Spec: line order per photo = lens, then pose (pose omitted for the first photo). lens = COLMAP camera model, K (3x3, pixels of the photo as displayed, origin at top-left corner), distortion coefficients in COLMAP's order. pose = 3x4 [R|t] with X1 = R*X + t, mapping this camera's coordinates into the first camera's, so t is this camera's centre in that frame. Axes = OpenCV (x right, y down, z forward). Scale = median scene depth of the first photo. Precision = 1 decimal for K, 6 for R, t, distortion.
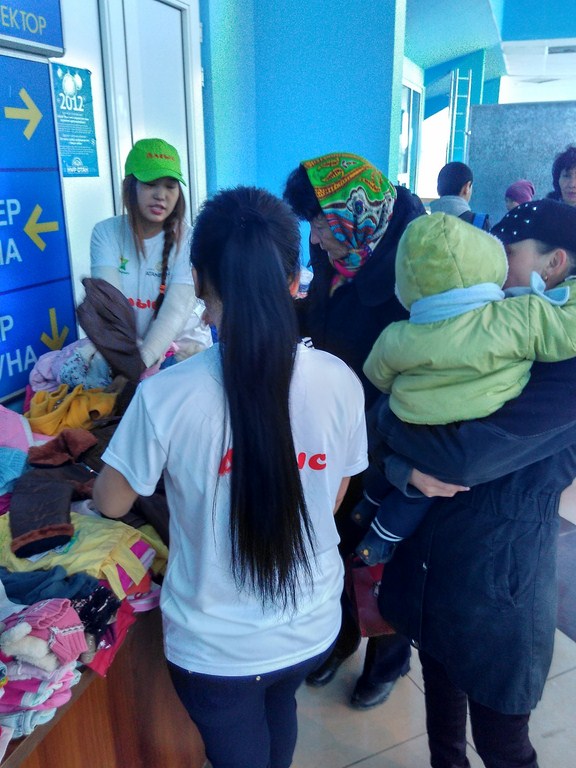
lens RADIAL K [[675.3, 0, 288.2], [0, 675.3, 383.8], [0, 0, 1]] dist [-0.008000, -0.007666]
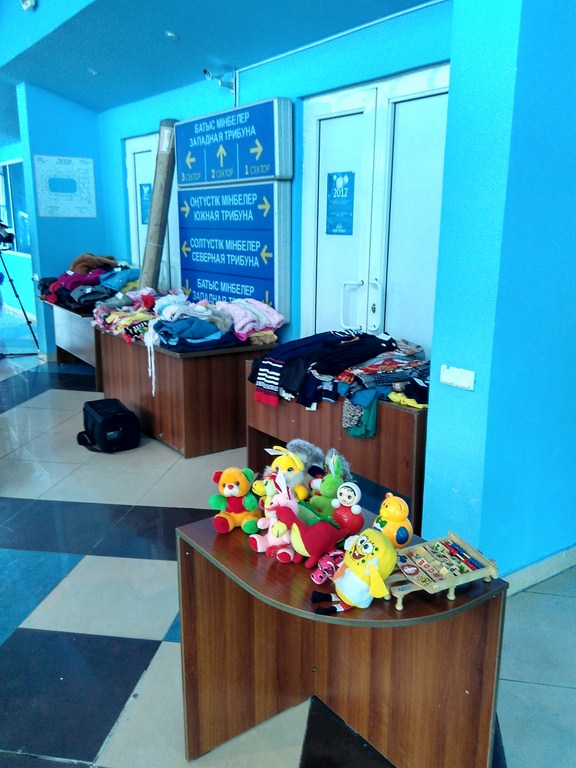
lens RADIAL K [[675.3, 0, 288.0], [0, 675.3, 385.0], [0, 0, 1]] dist [-0.008000, -0.007666]
pose [[-0.588498, 0.189834, -0.785897, 1.466739], [-0.247943, 0.882831, 0.398915, -0.772897], [0.769542, 0.429618, -0.472476, 2.329577]]
